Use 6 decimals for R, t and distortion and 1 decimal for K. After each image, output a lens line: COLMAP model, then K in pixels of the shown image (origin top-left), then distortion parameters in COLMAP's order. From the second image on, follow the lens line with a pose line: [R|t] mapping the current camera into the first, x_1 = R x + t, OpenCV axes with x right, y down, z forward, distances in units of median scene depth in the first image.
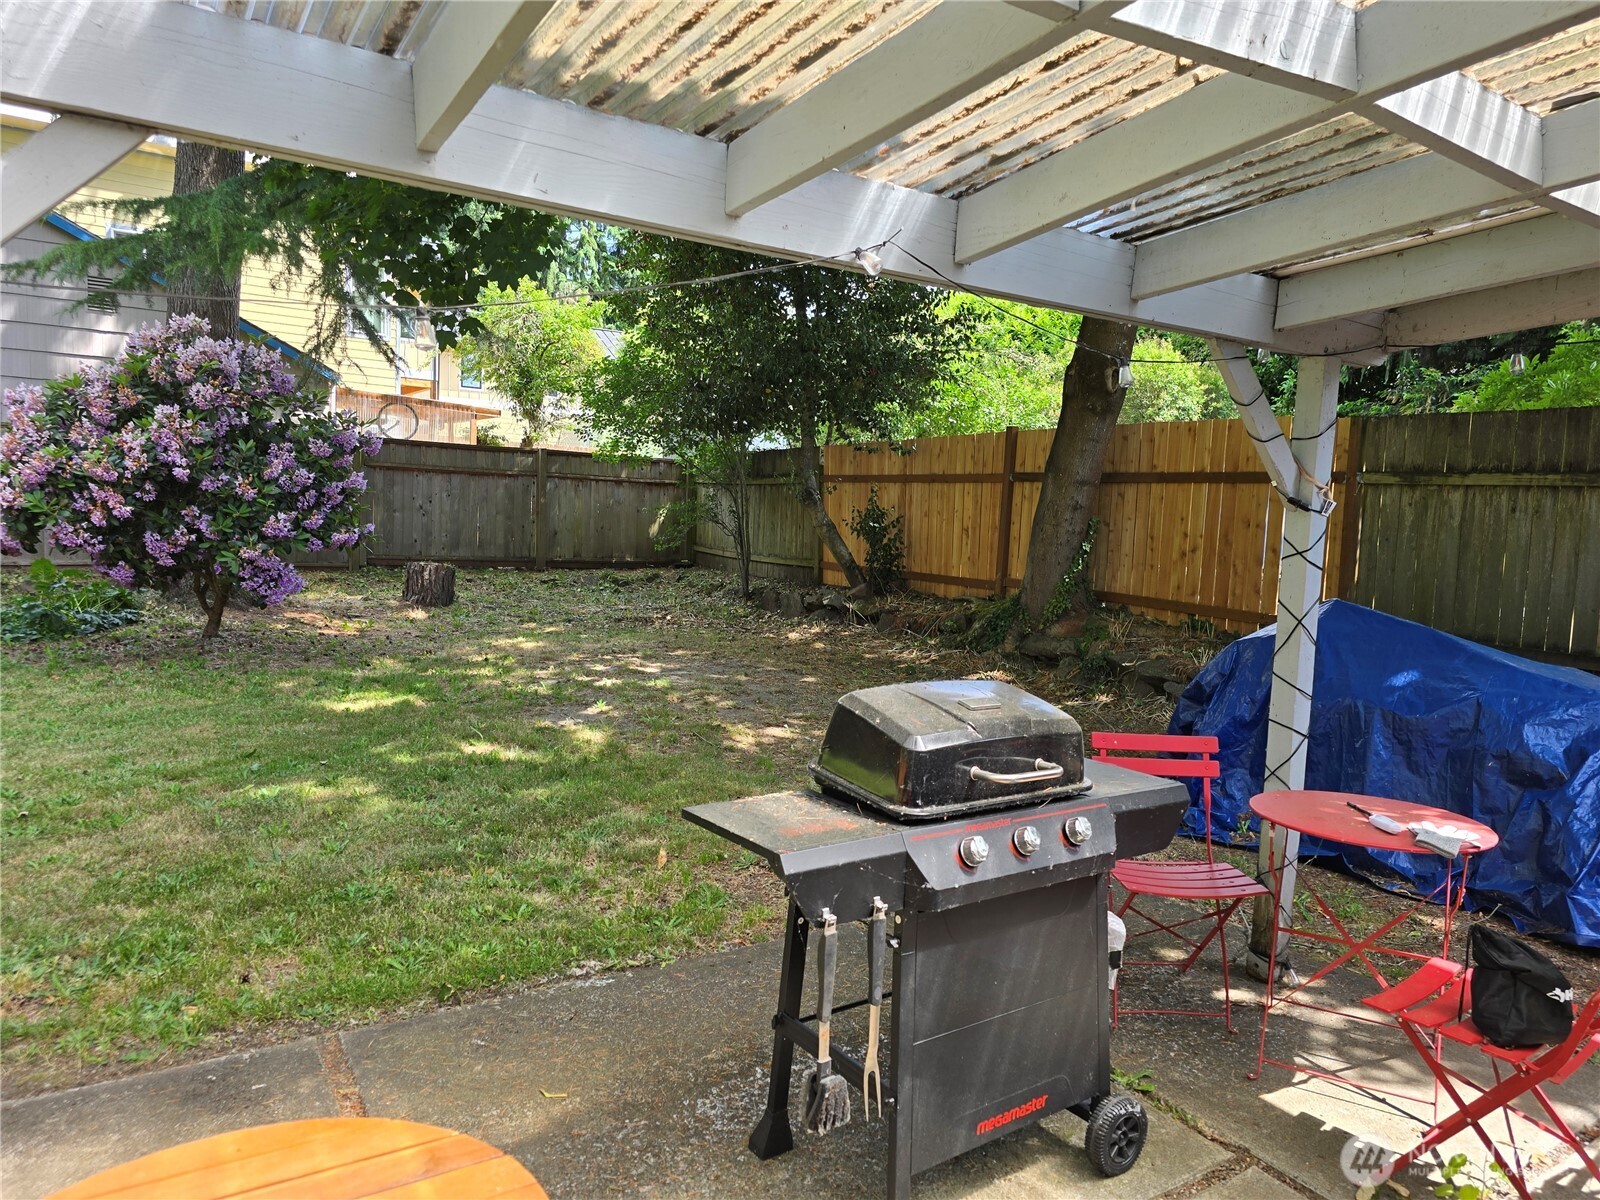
lens RADIAL K [[1108.0, 0, 800.9], [0, 1108.0, 607.8], [0, 0, 1]] dist [0.097161, -0.054051]
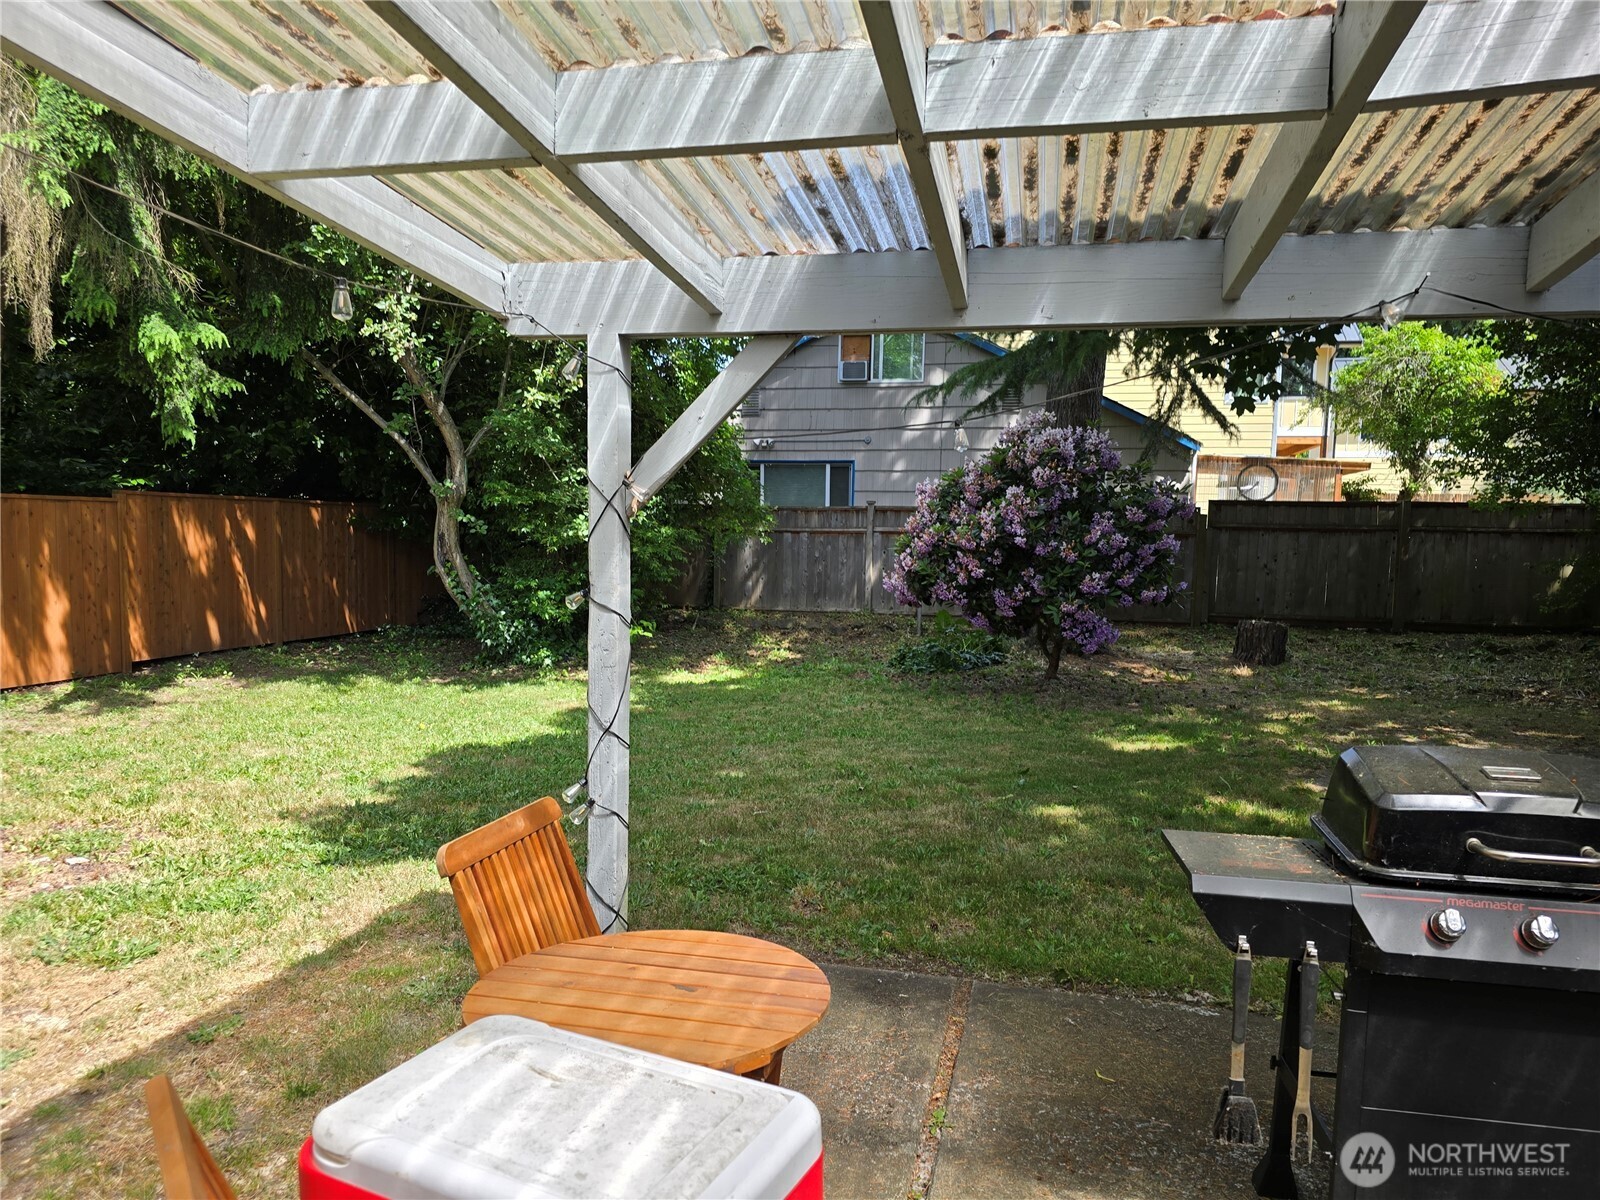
lens RADIAL K [[1108.0, 0, 800.9], [0, 1108.0, 607.8], [0, 0, 1]] dist [0.097161, -0.054051]
pose [[0.719092, 0.016976, -0.694708, 0.111532], [-0.054209, 0.998026, -0.031724, 0.003619], [0.692798, 0.060472, 0.718592, -0.019721]]
